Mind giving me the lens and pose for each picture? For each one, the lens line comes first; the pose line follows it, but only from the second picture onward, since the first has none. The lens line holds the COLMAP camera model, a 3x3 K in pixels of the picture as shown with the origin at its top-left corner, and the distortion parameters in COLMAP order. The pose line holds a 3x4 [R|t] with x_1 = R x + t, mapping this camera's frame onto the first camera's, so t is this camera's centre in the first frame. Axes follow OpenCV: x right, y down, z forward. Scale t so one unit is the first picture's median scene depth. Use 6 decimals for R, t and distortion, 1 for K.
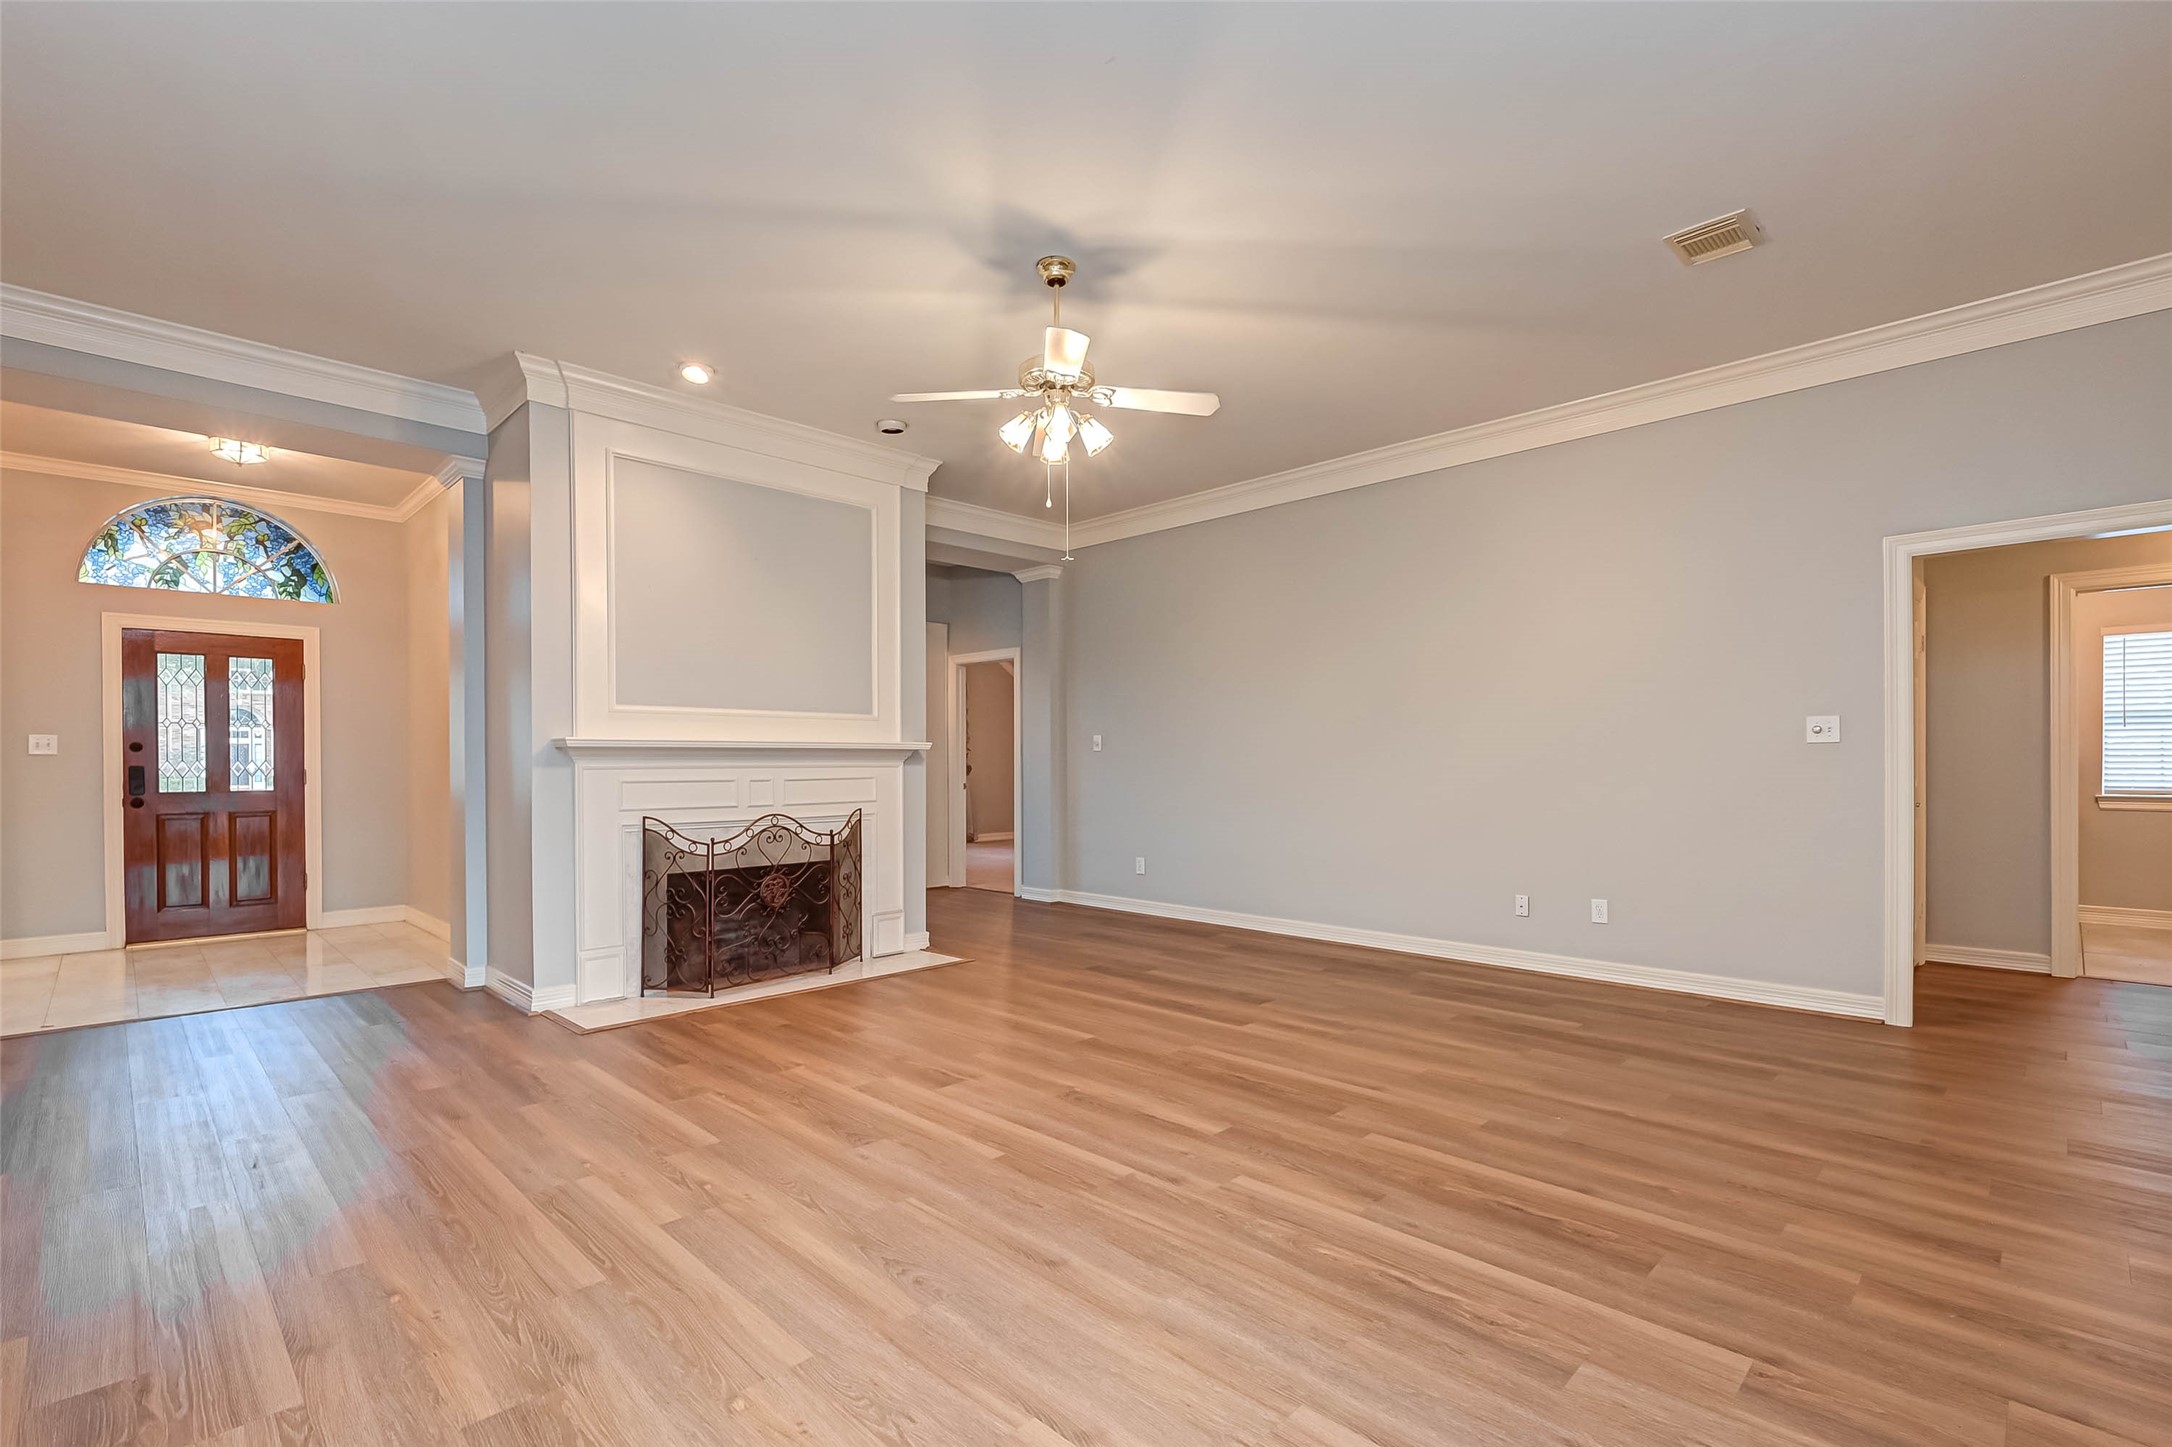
lens RADIAL K [[1015.8, 0, 1092.1], [0, 1015.8, 775.4], [0, 0, 1]] dist [0.004559, 0.000260]
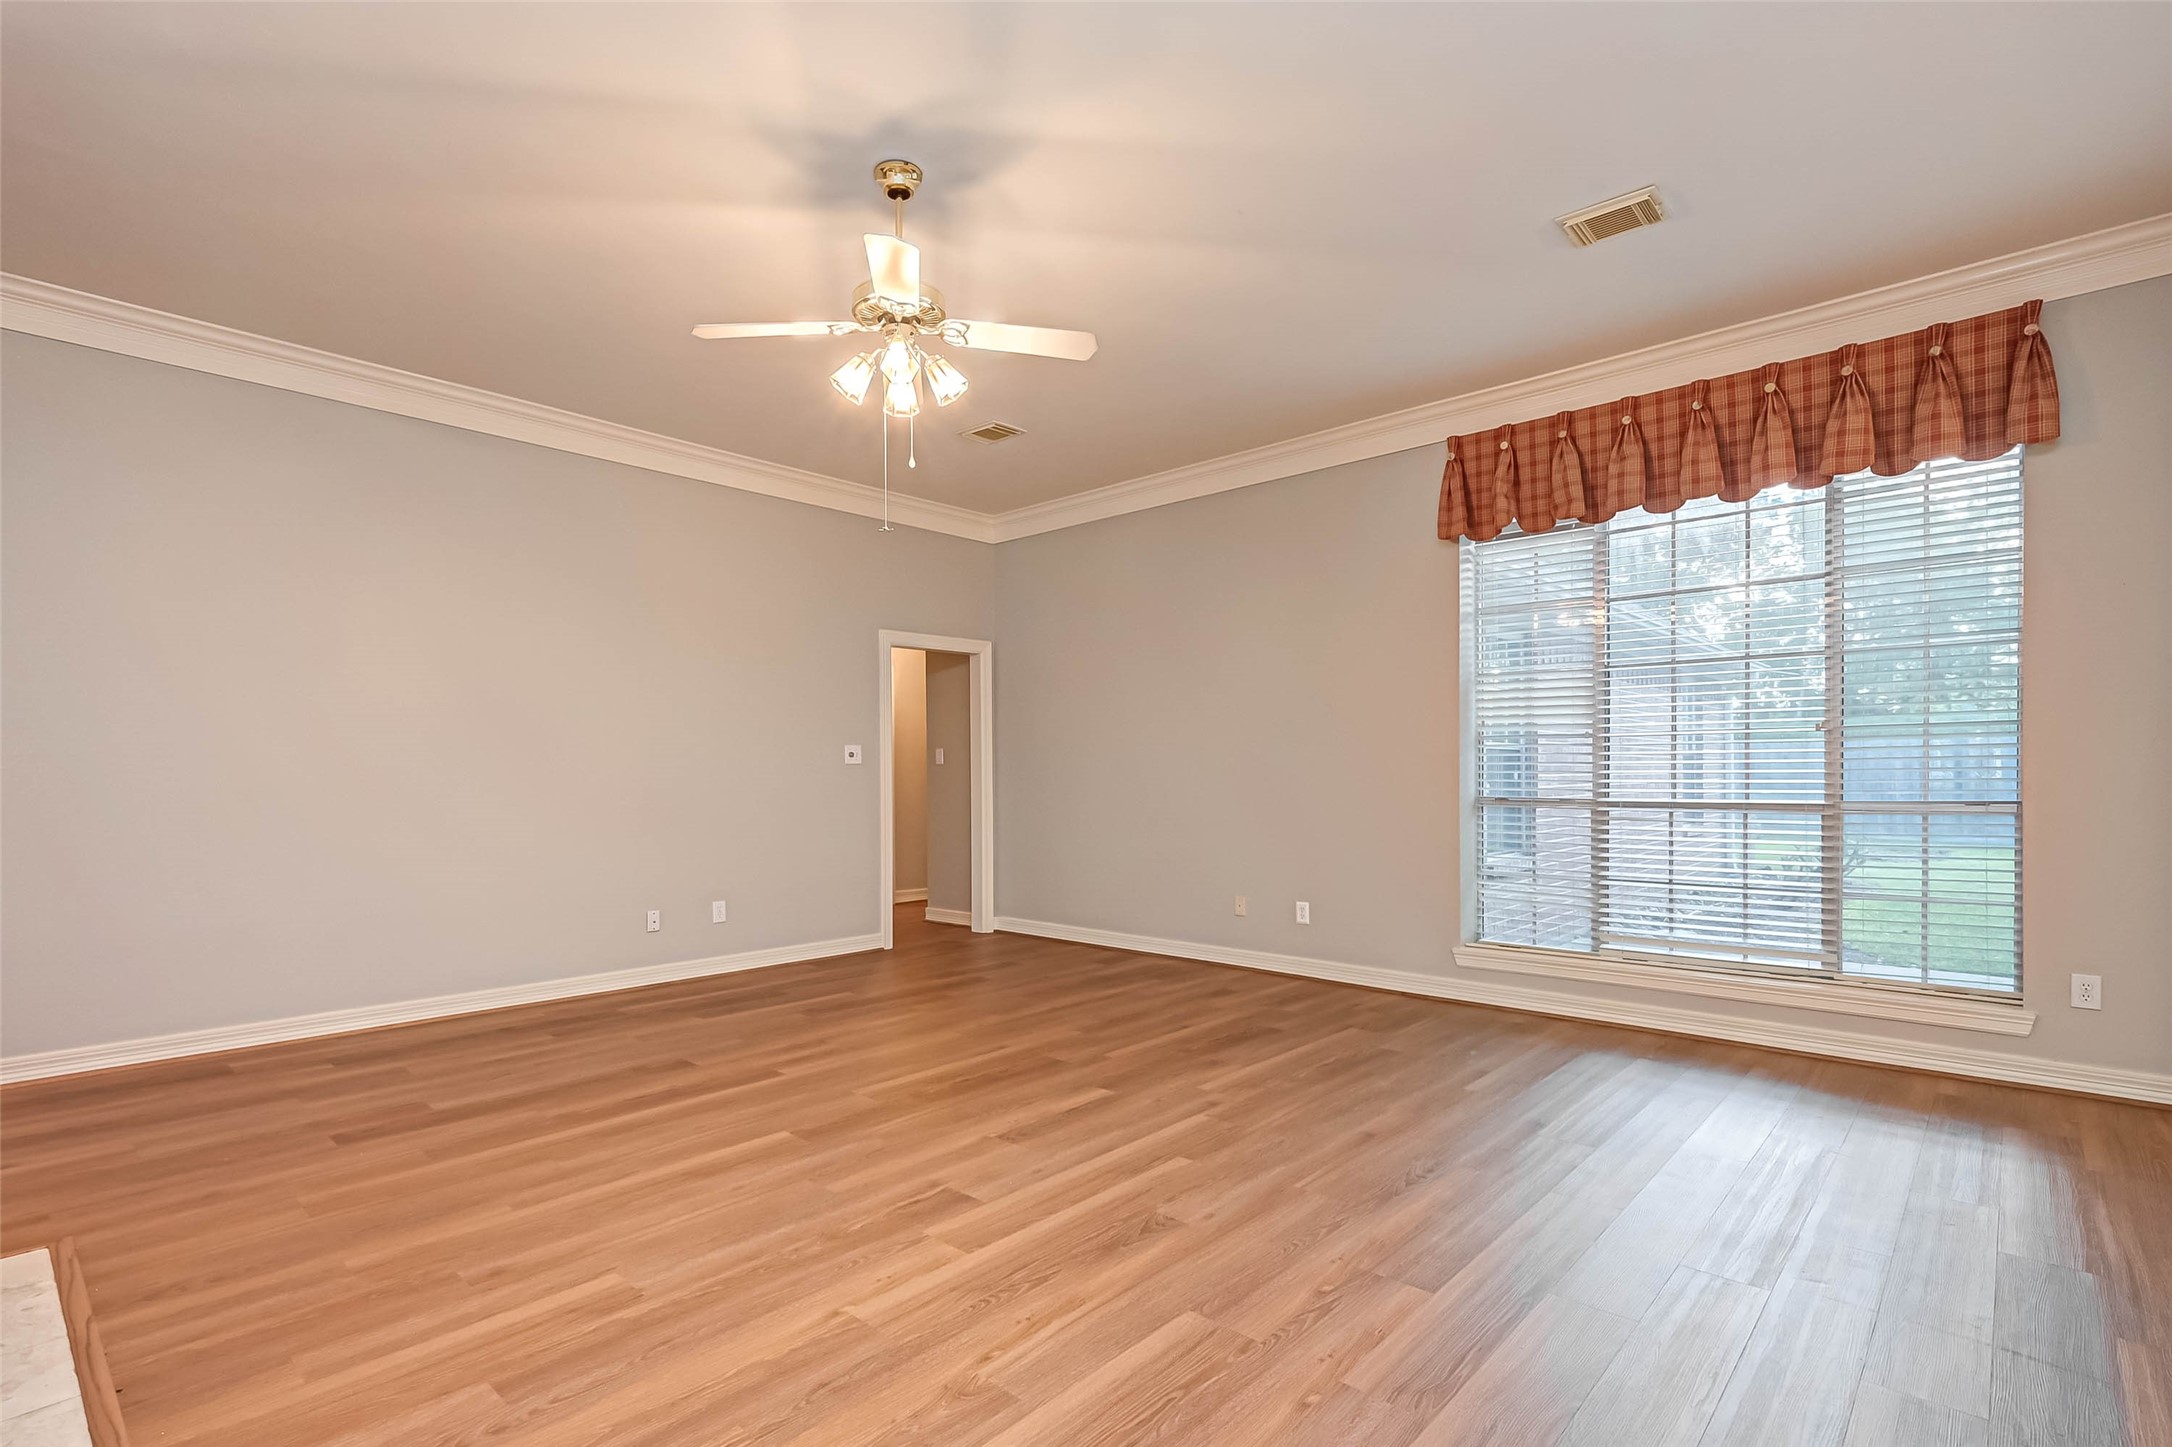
lens RADIAL K [[1015.8, 0, 1092.1], [0, 1015.8, 775.4], [0, 0, 1]] dist [0.004559, 0.000260]
pose [[-0.056694, 0.002664, 0.998388, -0.868151], [0.017159, 0.999851, -0.001693, -0.008597], [-0.998244, 0.017036, -0.056732, 0.897355]]
